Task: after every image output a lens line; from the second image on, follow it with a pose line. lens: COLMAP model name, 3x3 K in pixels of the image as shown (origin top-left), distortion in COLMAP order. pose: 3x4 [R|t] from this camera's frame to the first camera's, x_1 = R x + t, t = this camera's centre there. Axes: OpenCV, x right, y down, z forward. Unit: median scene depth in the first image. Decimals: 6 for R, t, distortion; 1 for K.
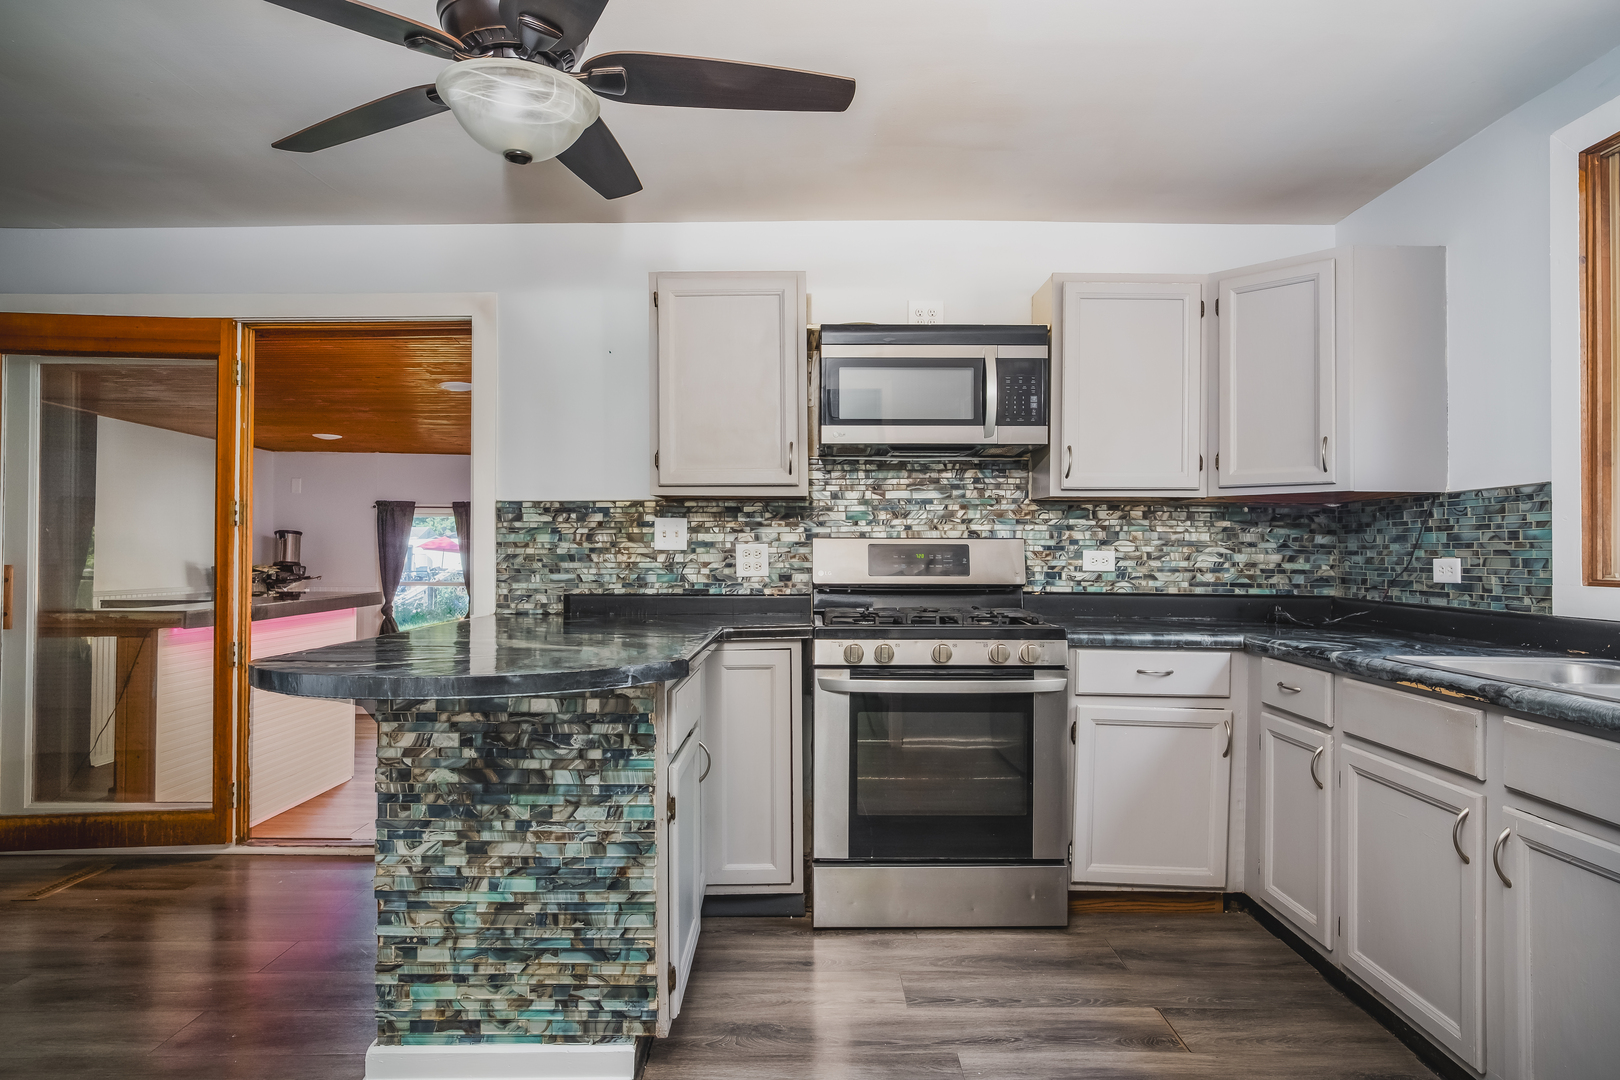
lens RADIAL K [[935.8, 0, 810.7], [0, 935.8, 564.7], [0, 0, 1]] dist [-0.017611, 0.028819]
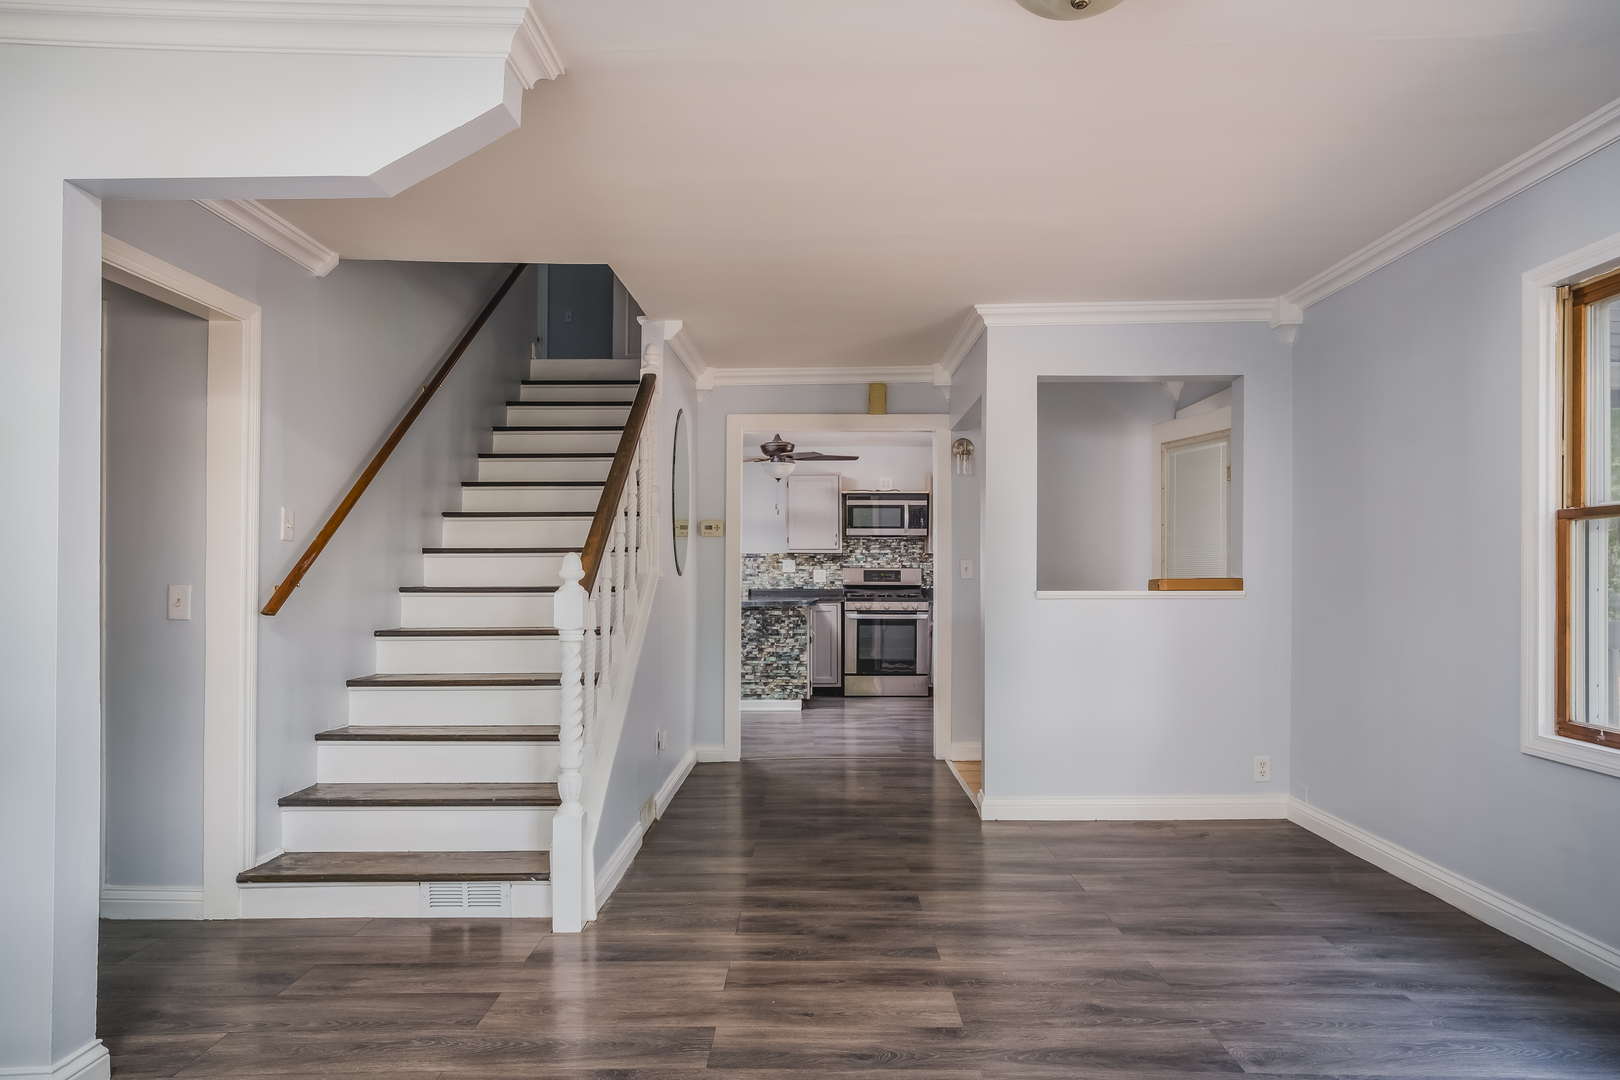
lens RADIAL K [[935.8, 0, 810.7], [0, 935.8, 564.7], [0, 0, 1]] dist [-0.017611, 0.028819]
pose [[0.999971, 0.001002, -0.007573, -0.084872], [-0.001157, 0.999790, -0.020442, 0.021145], [0.007551, 0.020450, 0.999762, -2.033666]]
